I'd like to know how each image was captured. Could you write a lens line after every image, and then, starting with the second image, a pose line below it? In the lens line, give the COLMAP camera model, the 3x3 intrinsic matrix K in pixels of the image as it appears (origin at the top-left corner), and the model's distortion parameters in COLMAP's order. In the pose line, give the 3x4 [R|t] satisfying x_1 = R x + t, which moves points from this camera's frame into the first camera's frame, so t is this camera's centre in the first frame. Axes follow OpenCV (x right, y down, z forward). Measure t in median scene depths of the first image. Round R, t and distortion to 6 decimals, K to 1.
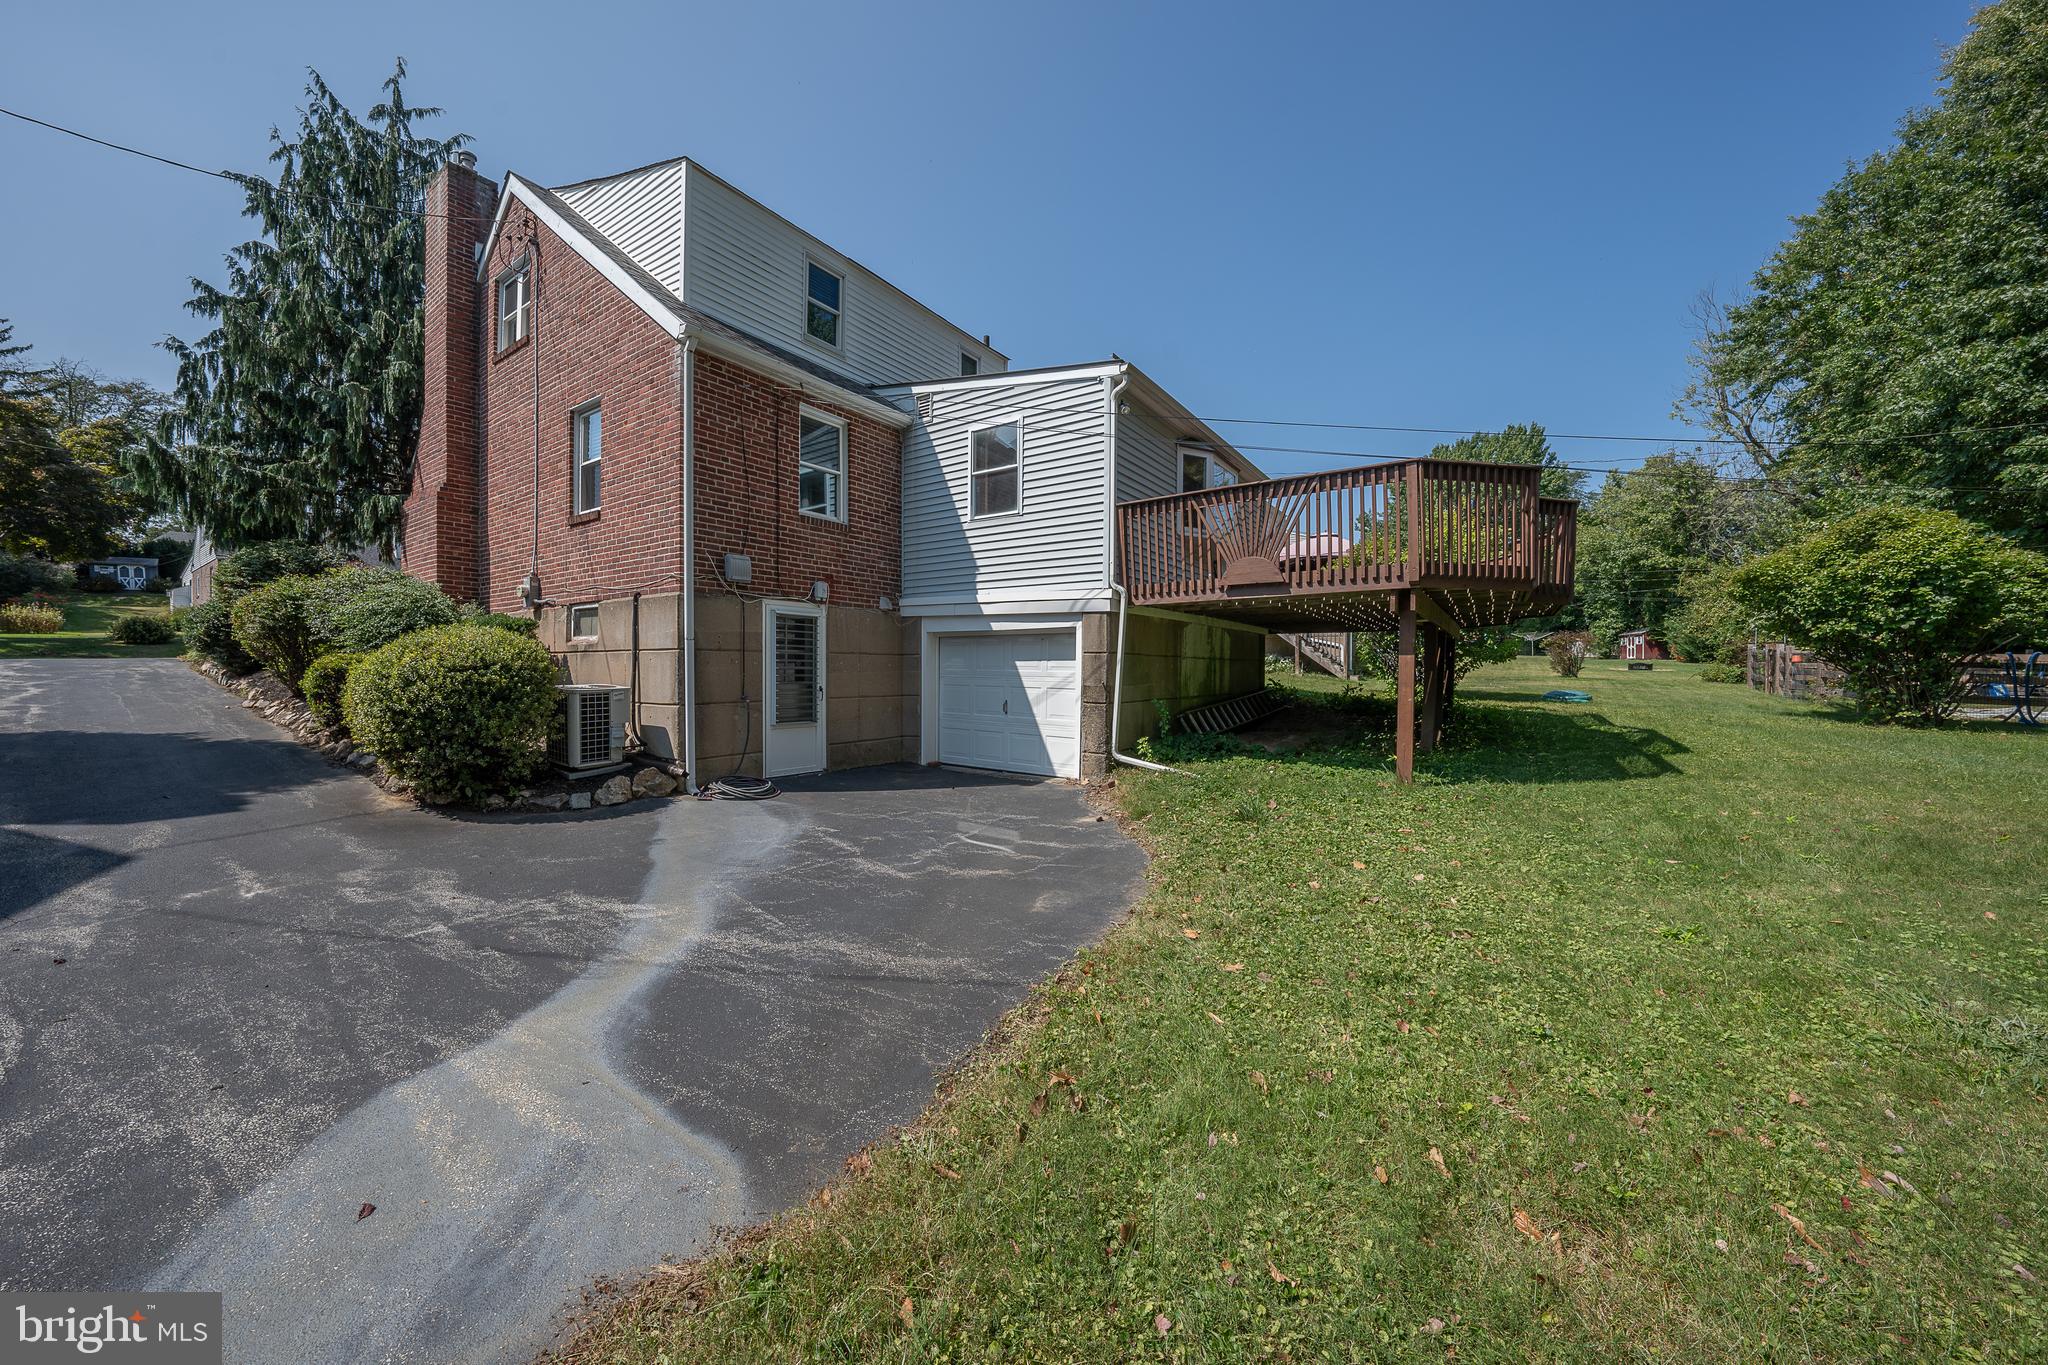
lens RADIAL K [[706.0, 0, 1023.7], [0, 706.0, 677.5], [0, 0, 1]] dist [-0.032859, 0.007234]
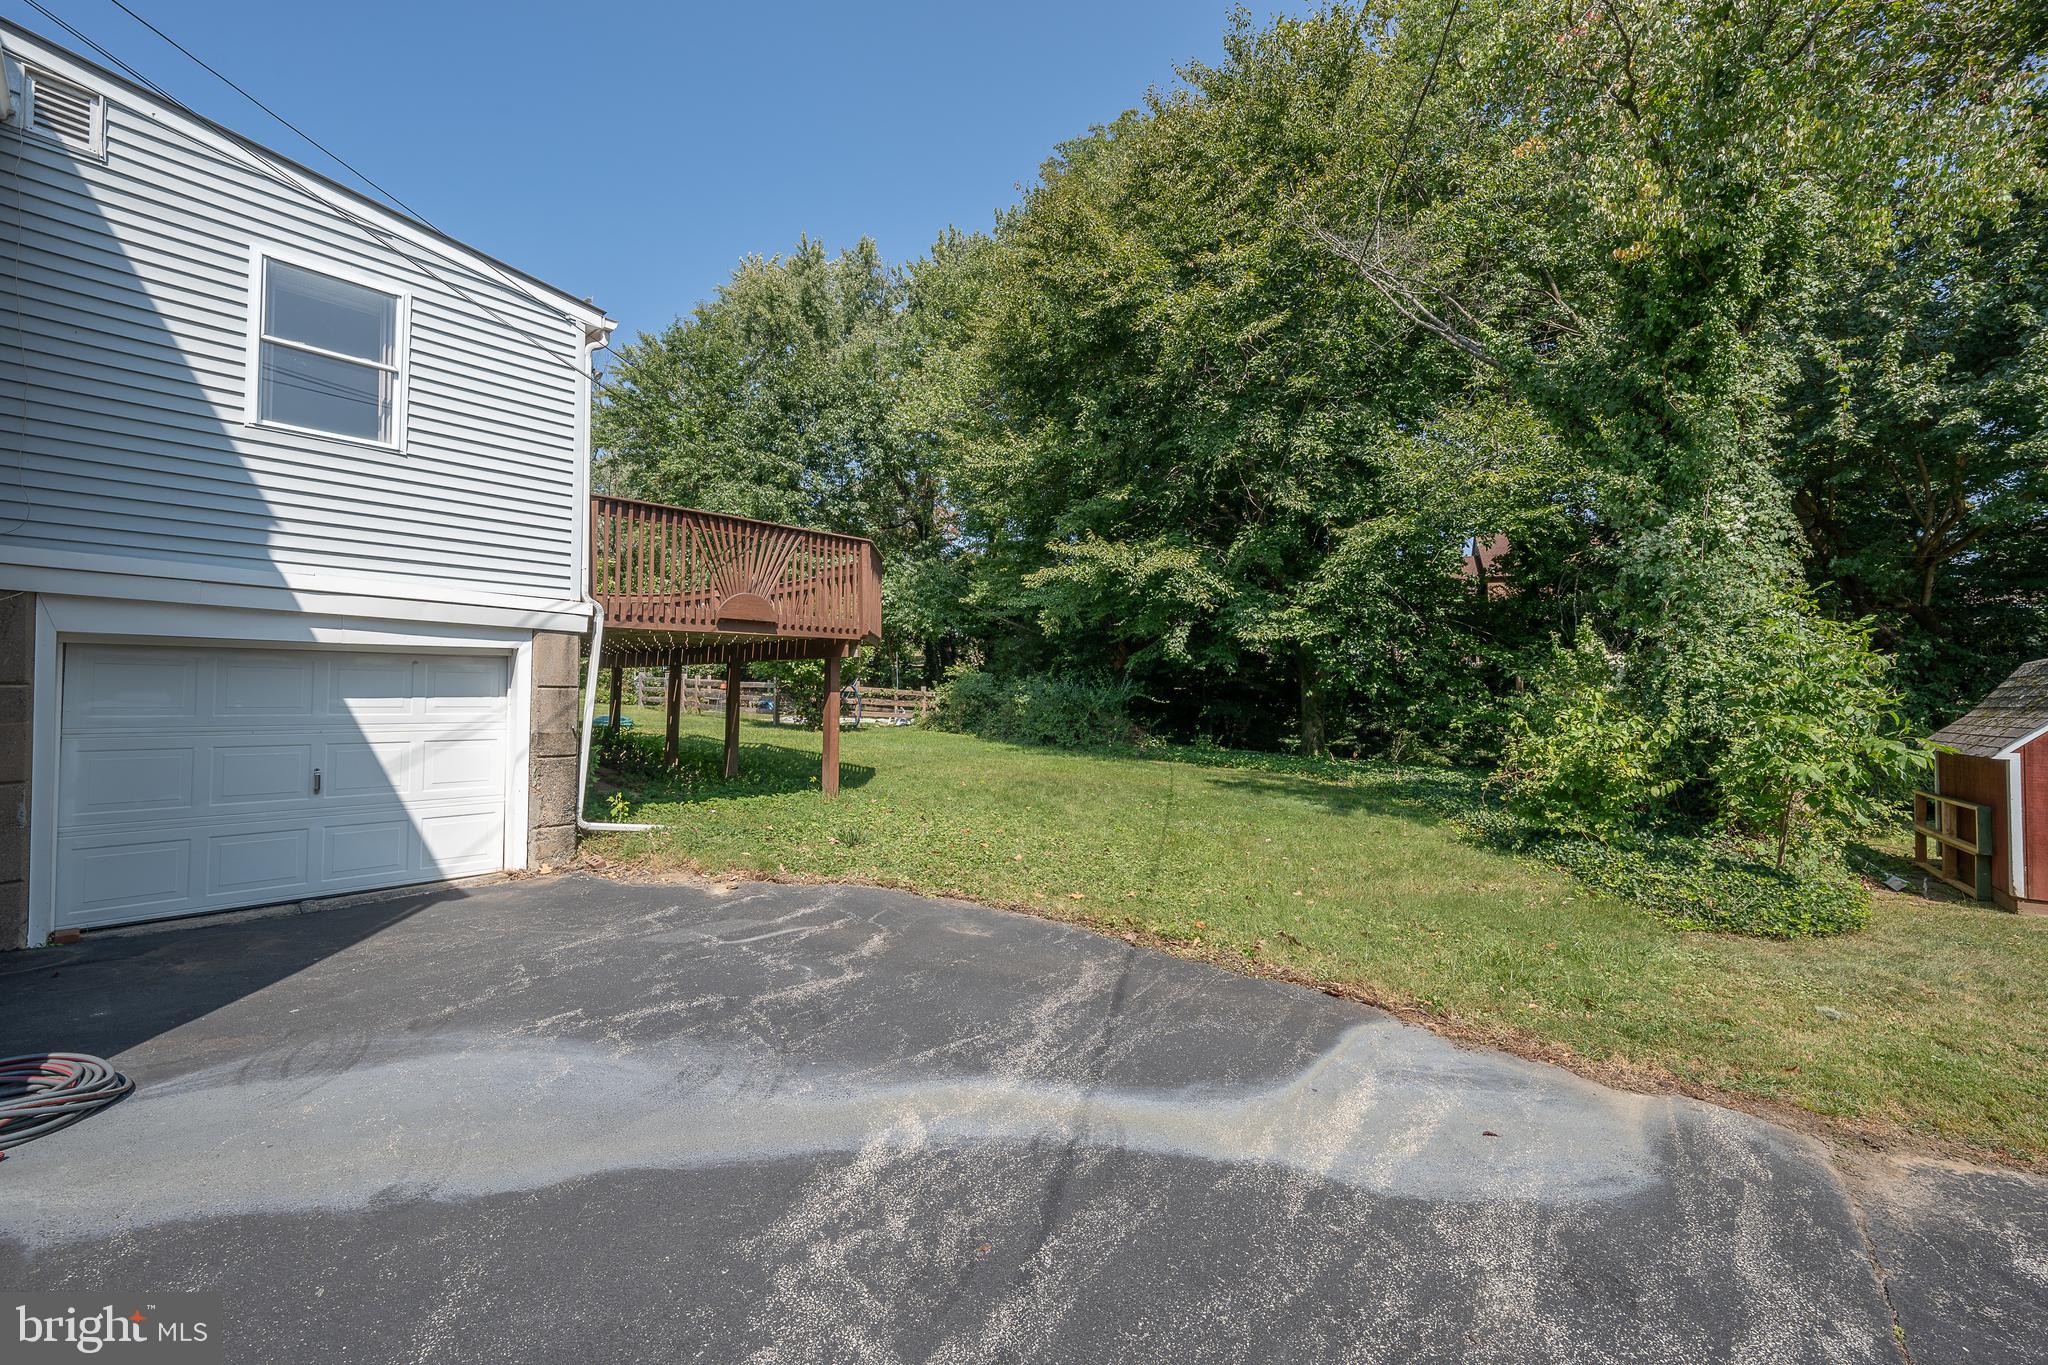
lens RADIAL K [[796.2, 0, 1019.3], [0, 796.2, 674.3], [0, 0, 1]] dist [-0.010178, 0.000040]
pose [[0.106535, 0.017931, 0.994147, -0.709250], [0.008635, 0.999783, -0.018958, -0.030739], [-0.994271, 0.010604, 0.106357, 0.472262]]
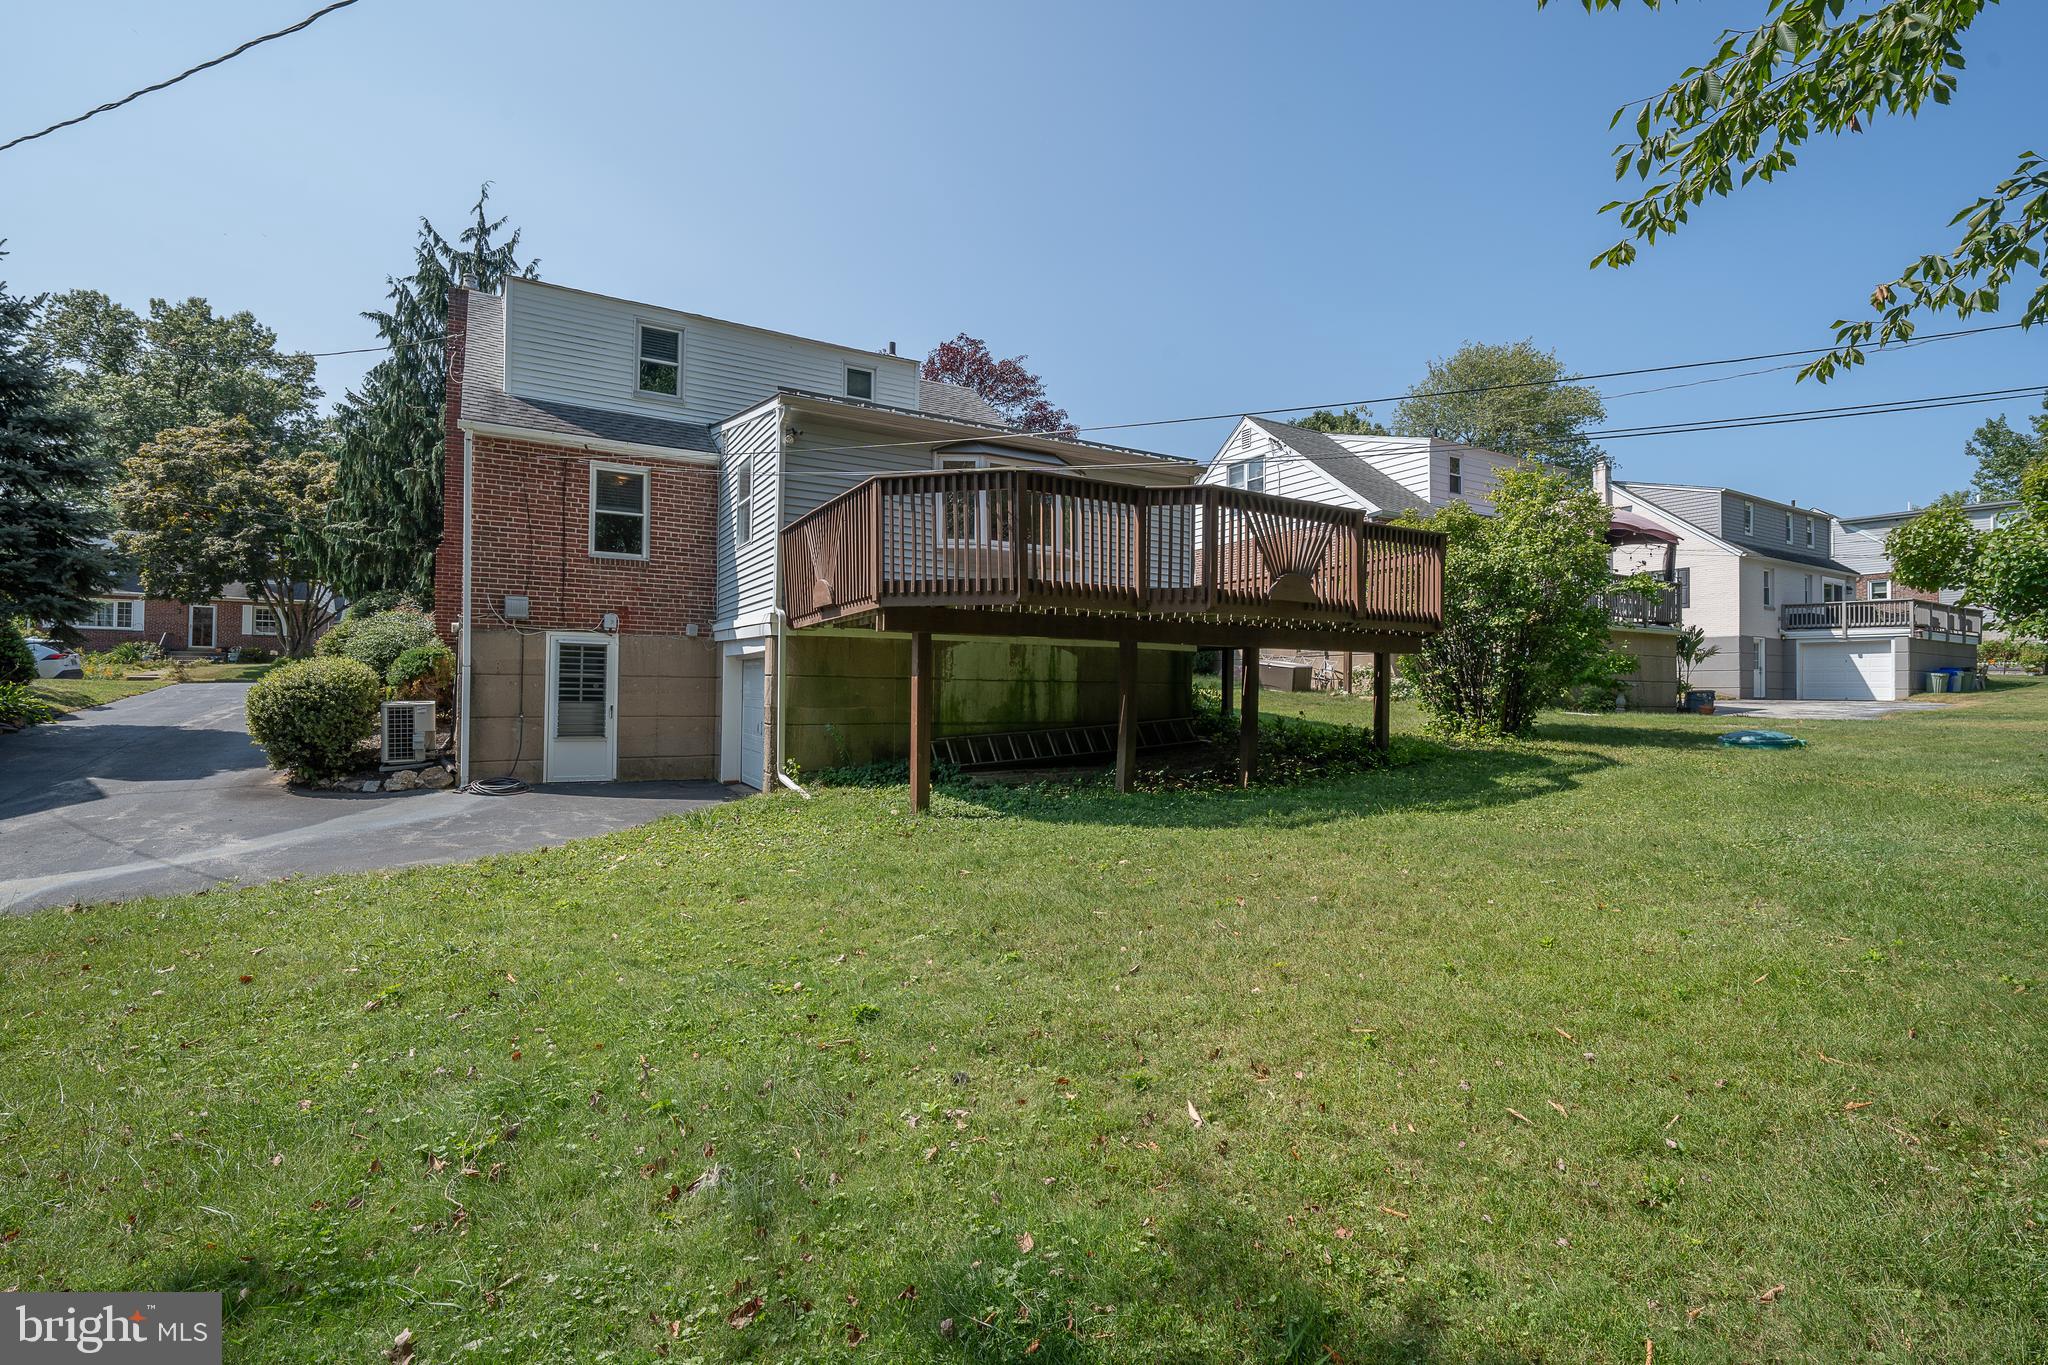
lens RADIAL K [[911.2, 0, 1025.2], [0, 911.2, 683.3], [0, 0, 1]] dist [0.000056, 0.000171]
pose [[0.905460, -0.001290, -0.424430, 1.086483], [-0.009868, 0.999661, -0.024091, 0.006446], [0.424318, 0.026002, 0.905140, -0.057346]]
